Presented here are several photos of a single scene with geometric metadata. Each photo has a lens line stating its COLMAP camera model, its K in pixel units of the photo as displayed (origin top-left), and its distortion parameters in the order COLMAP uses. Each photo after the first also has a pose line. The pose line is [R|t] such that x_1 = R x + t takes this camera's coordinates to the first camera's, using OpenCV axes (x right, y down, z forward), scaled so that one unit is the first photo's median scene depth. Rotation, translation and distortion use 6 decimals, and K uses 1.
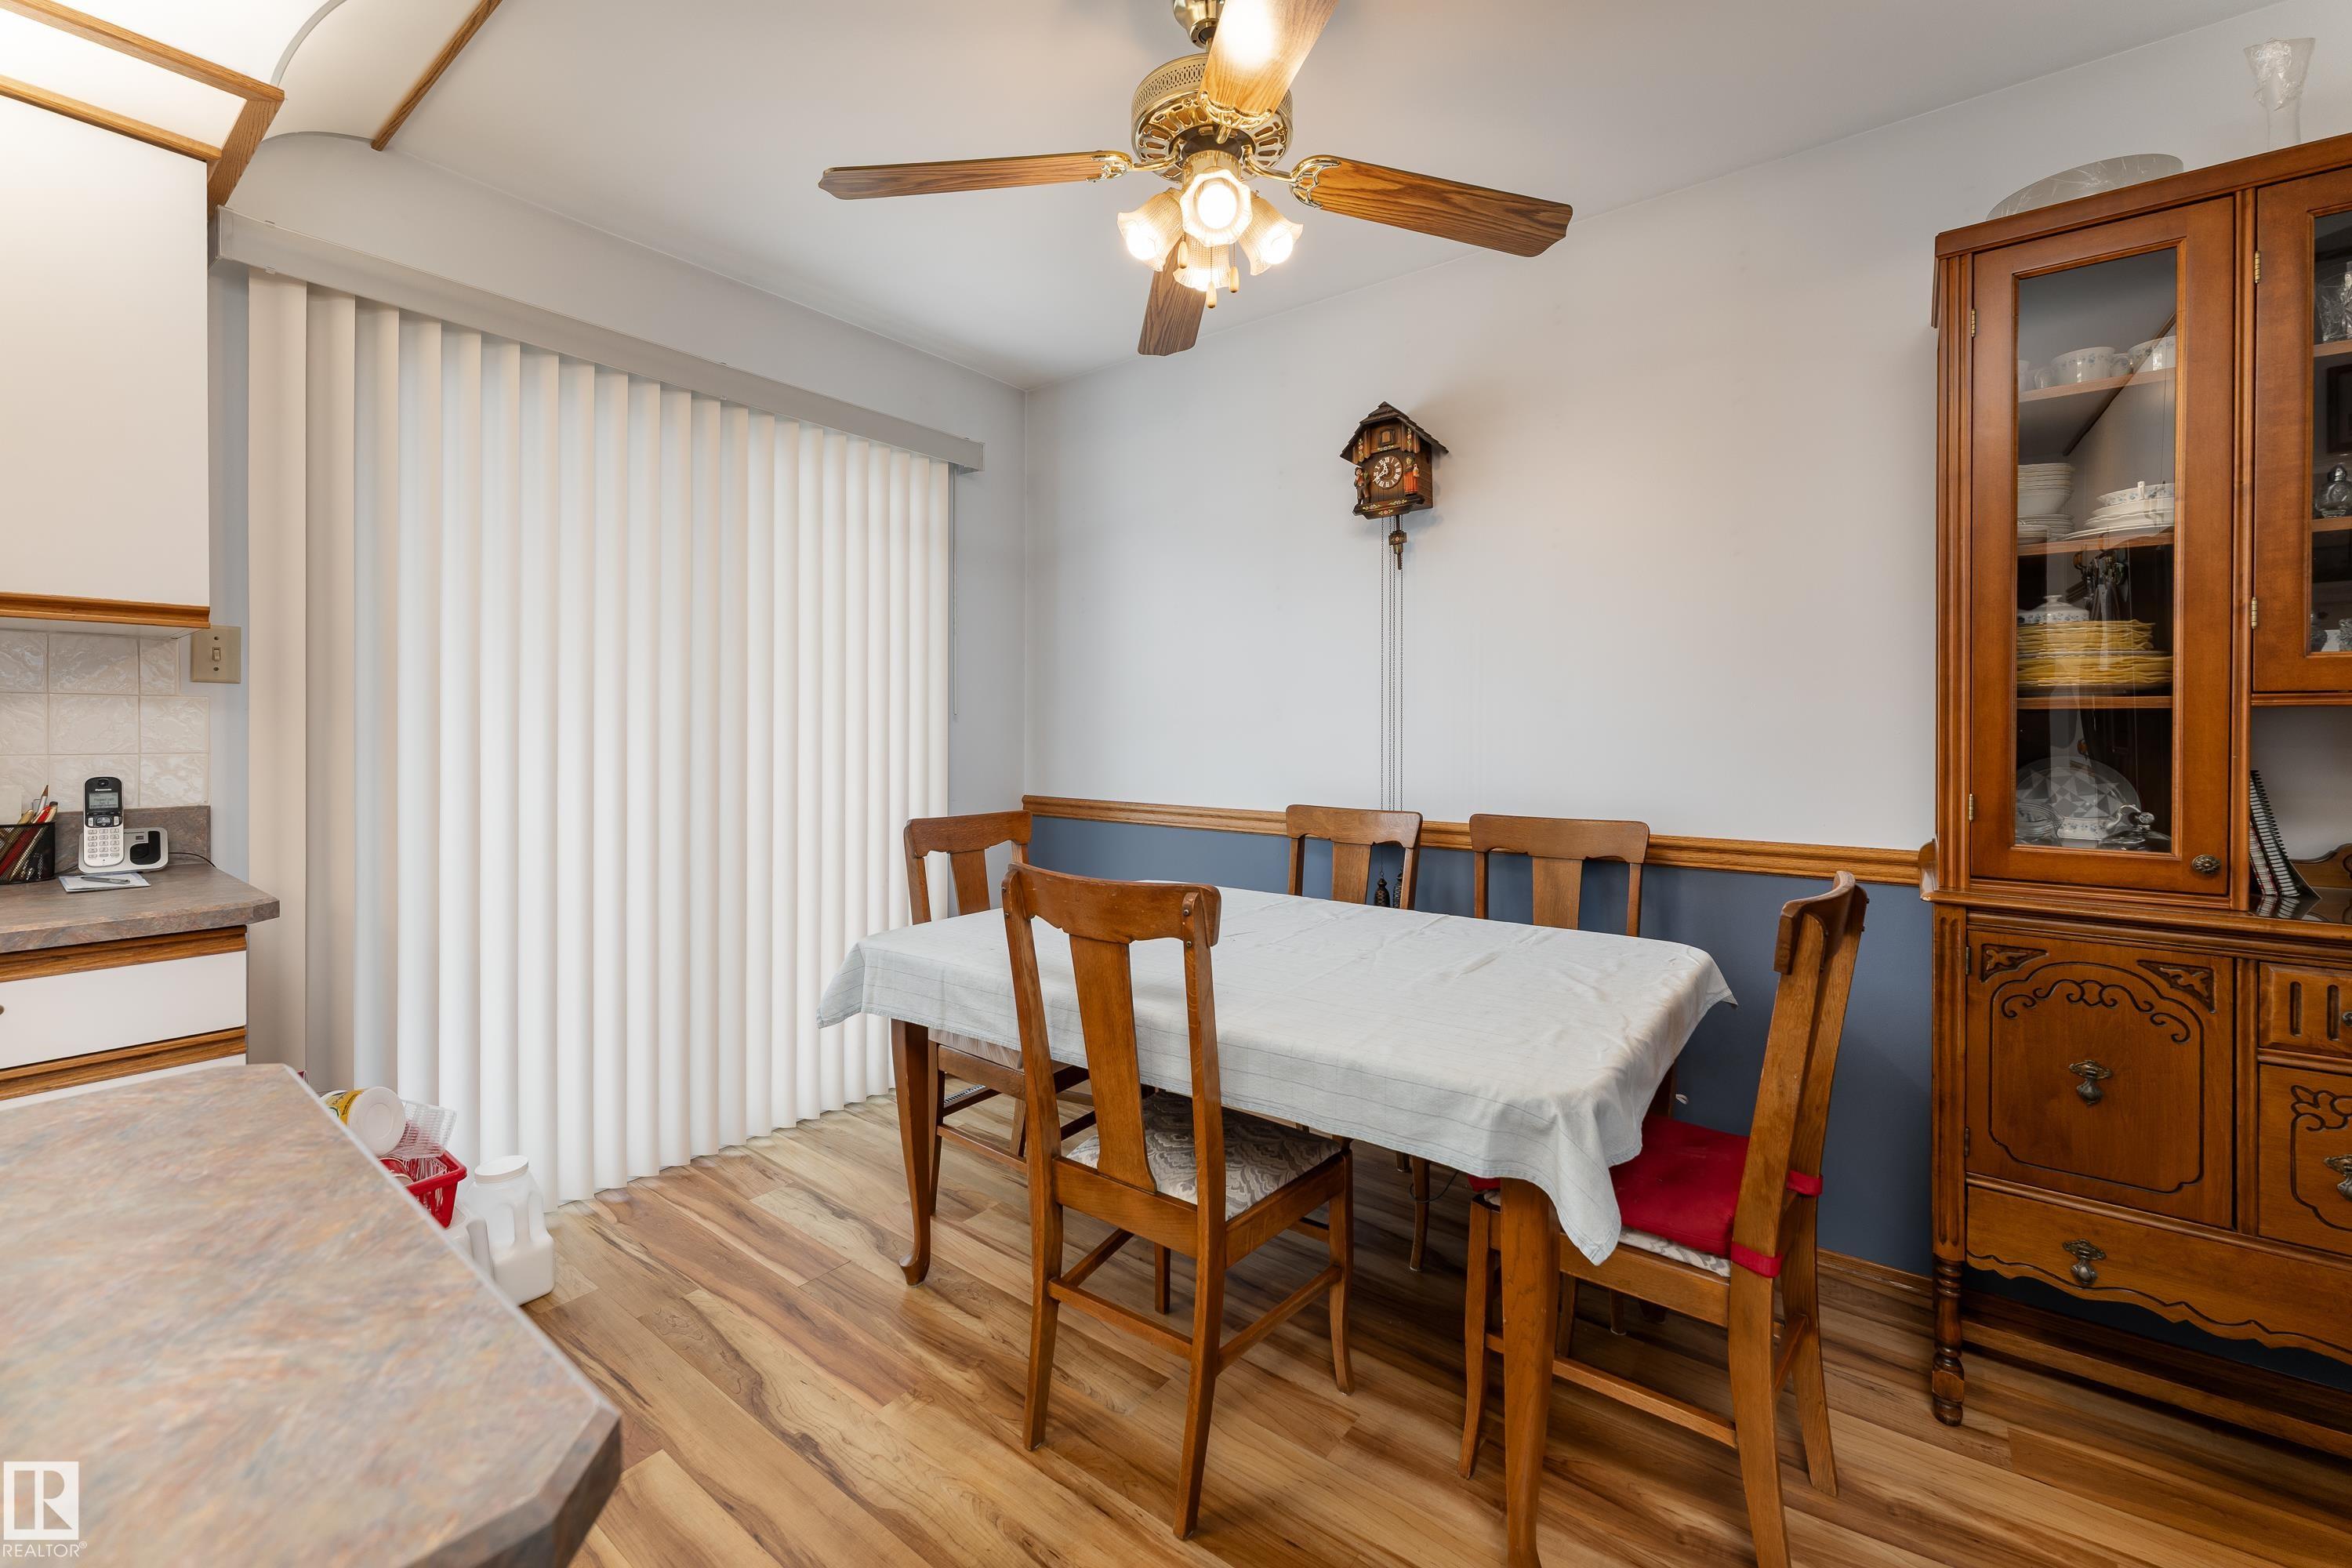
lens RADIAL K [[970.9, 0, 1184.5], [0, 970.9, 736.4], [0, 0, 1]] dist [0.006350, 0.000021]
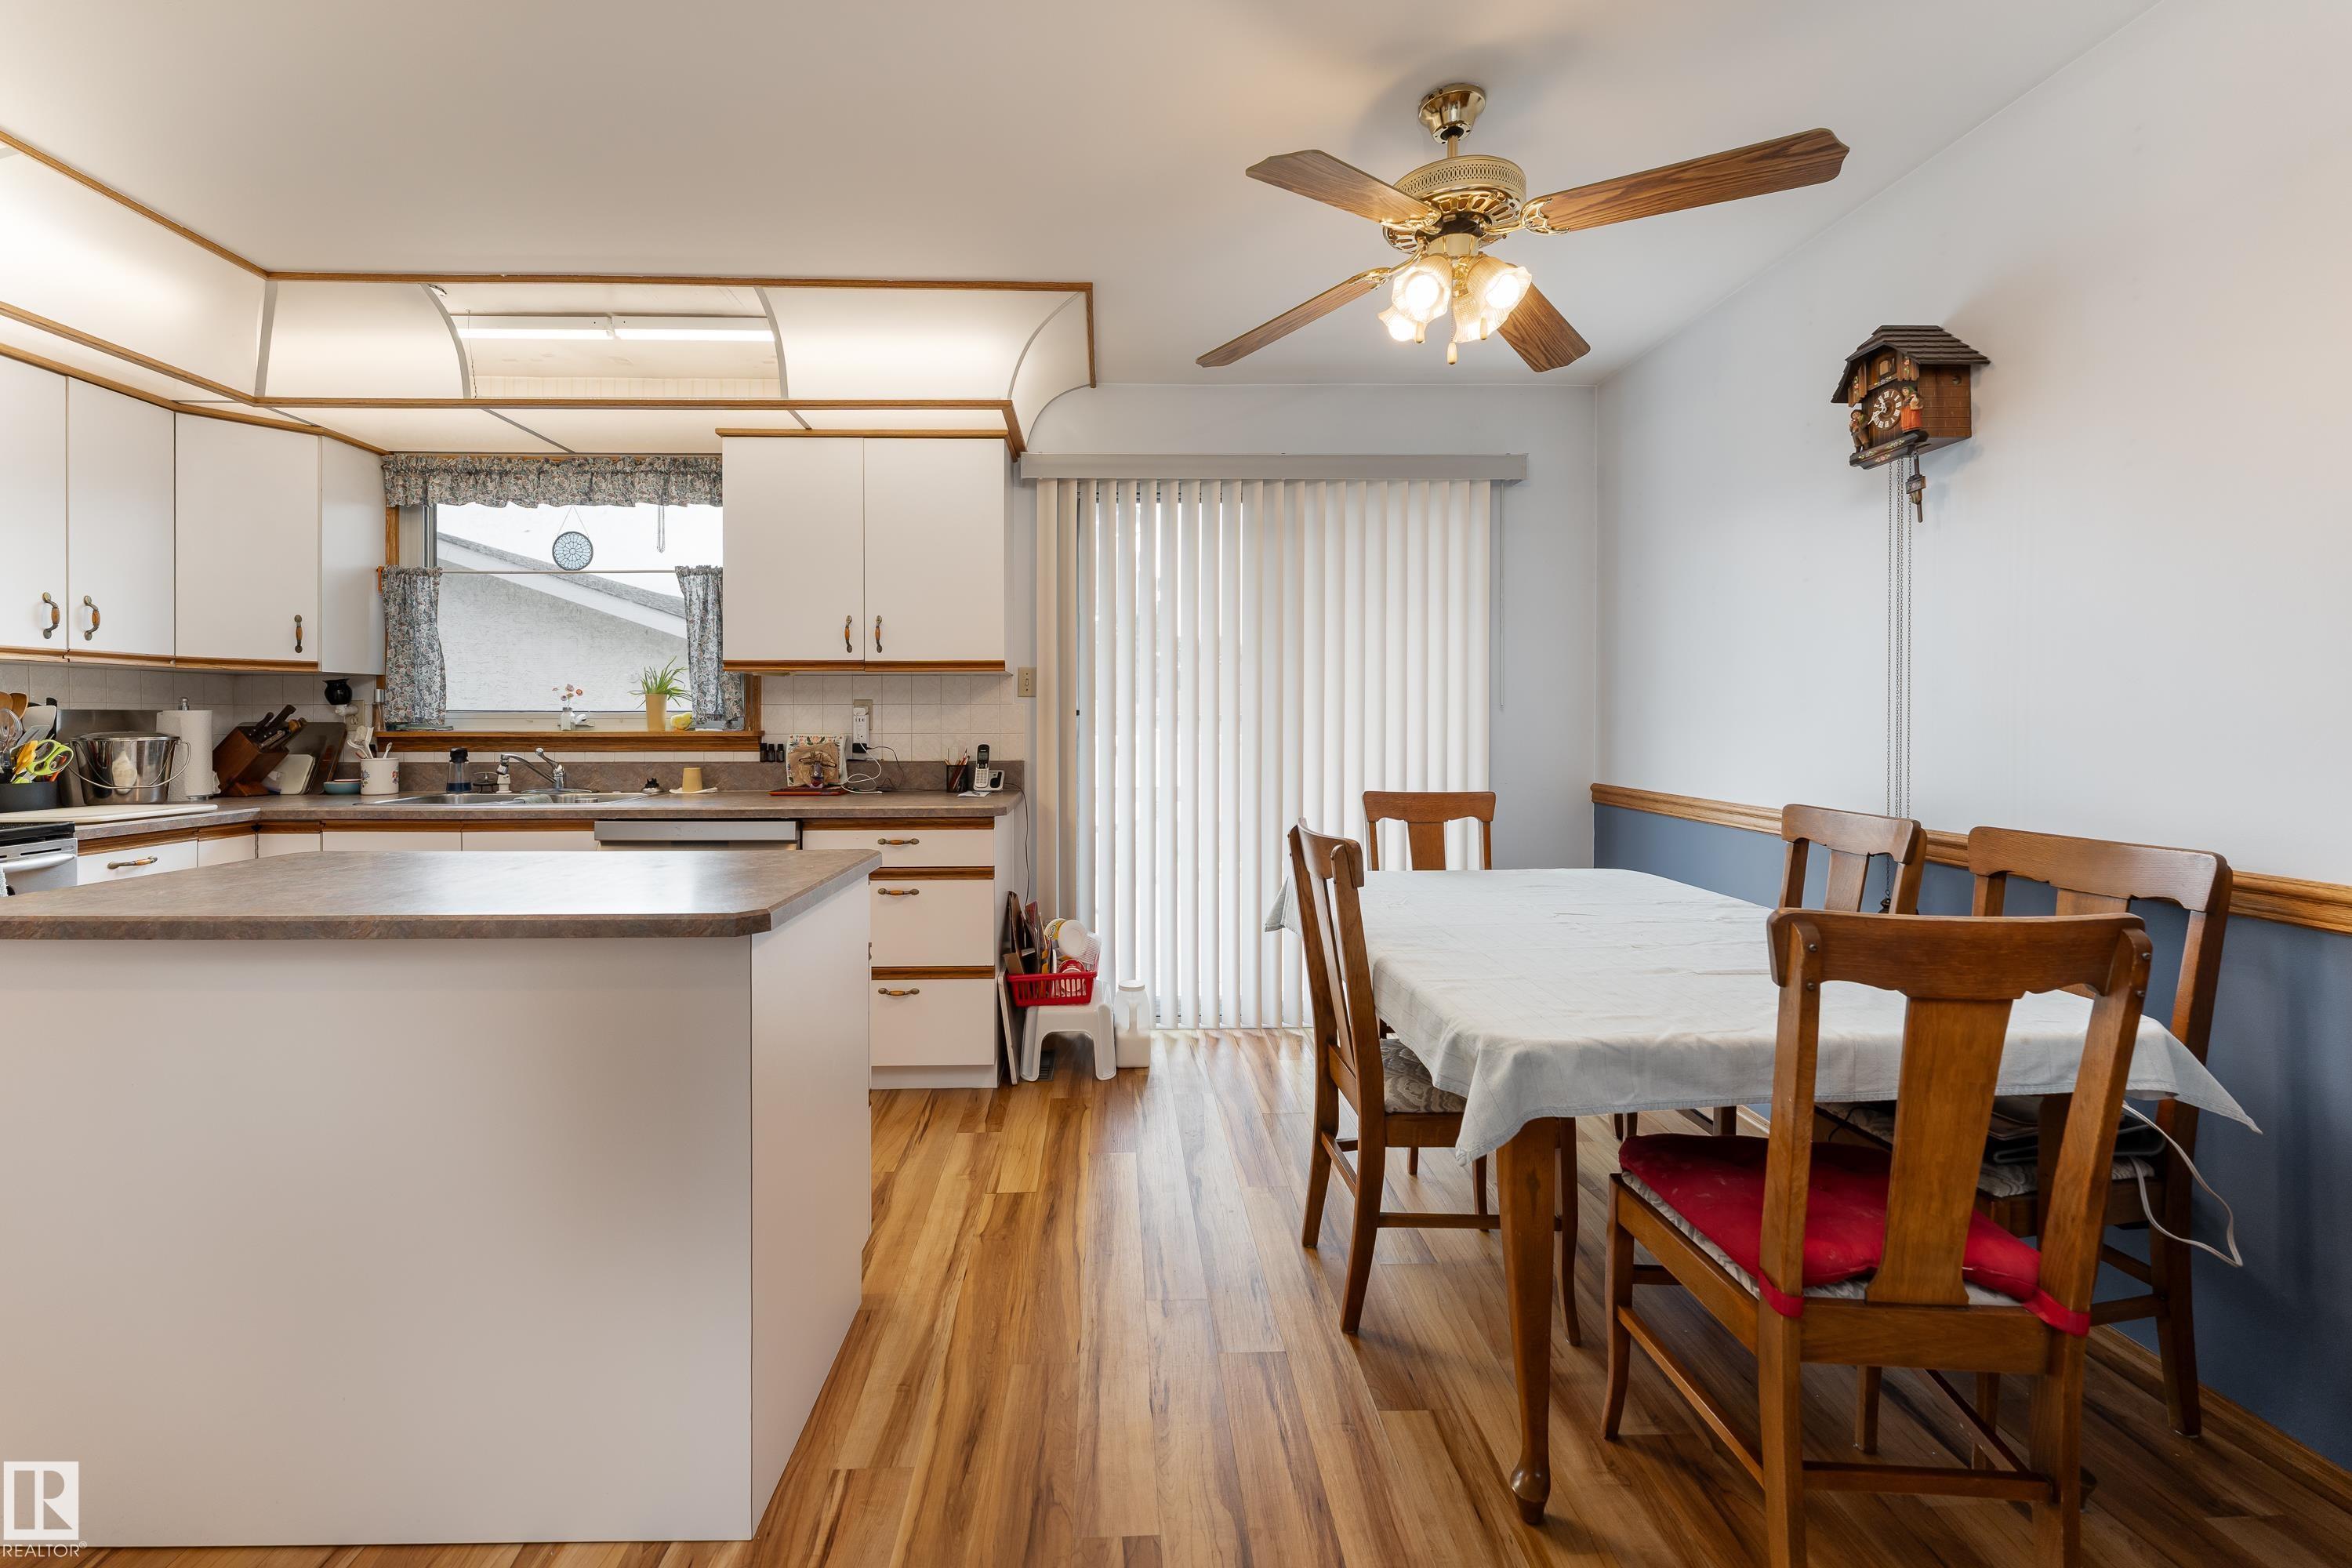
lens RADIAL K [[970.9, 0, 1118.7], [0, 970.9, 724.9], [0, 0, 1]] dist [0.006350, 0.000021]
pose [[0.619389, 0.001317, -0.785083, 0.638387], [-0.001410, 0.999999, 0.000565, -0.001628], [0.785083, 0.000757, 0.619390, -0.045633]]
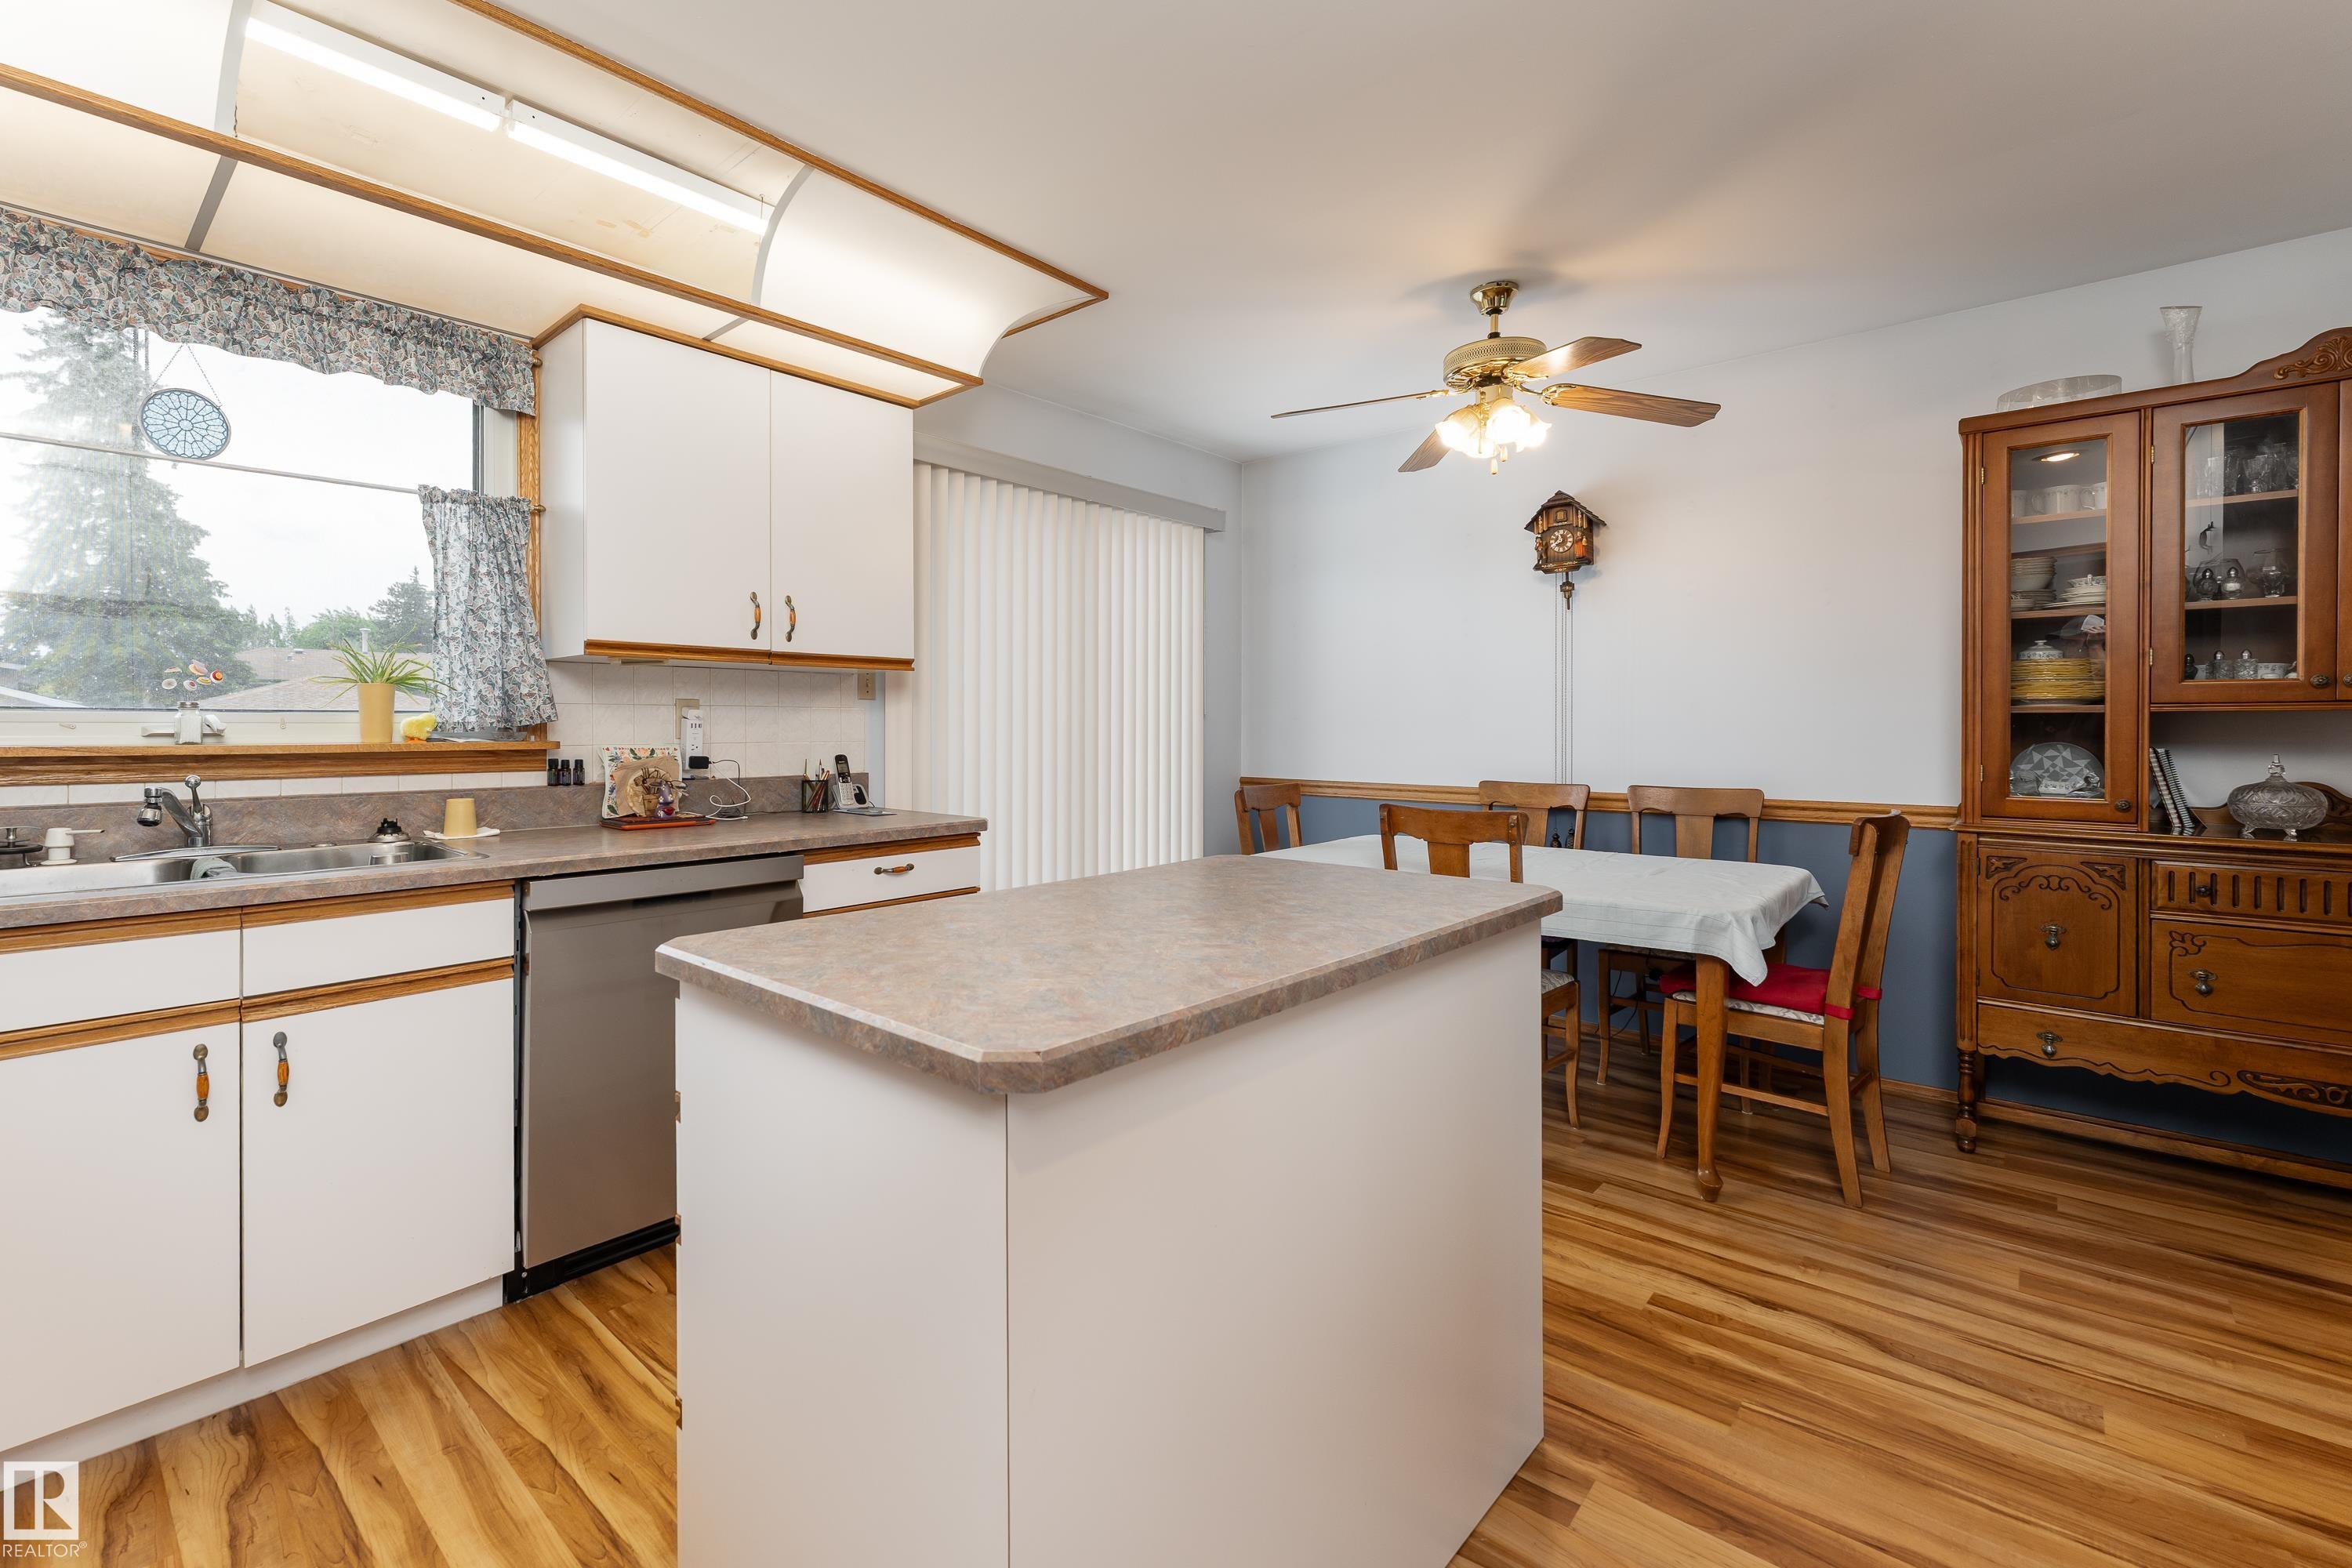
lens RADIAL K [[1031.9, 0, 1099.1], [0, 1031.9, 735.9], [0, 0, 1]] dist [0.003599, 0.001465]
pose [[0.995116, -0.001652, -0.098700, -0.425539], [0.002004, 0.999992, 0.003467, 0.001310], [0.098694, -0.003648, 0.995111, -0.753120]]
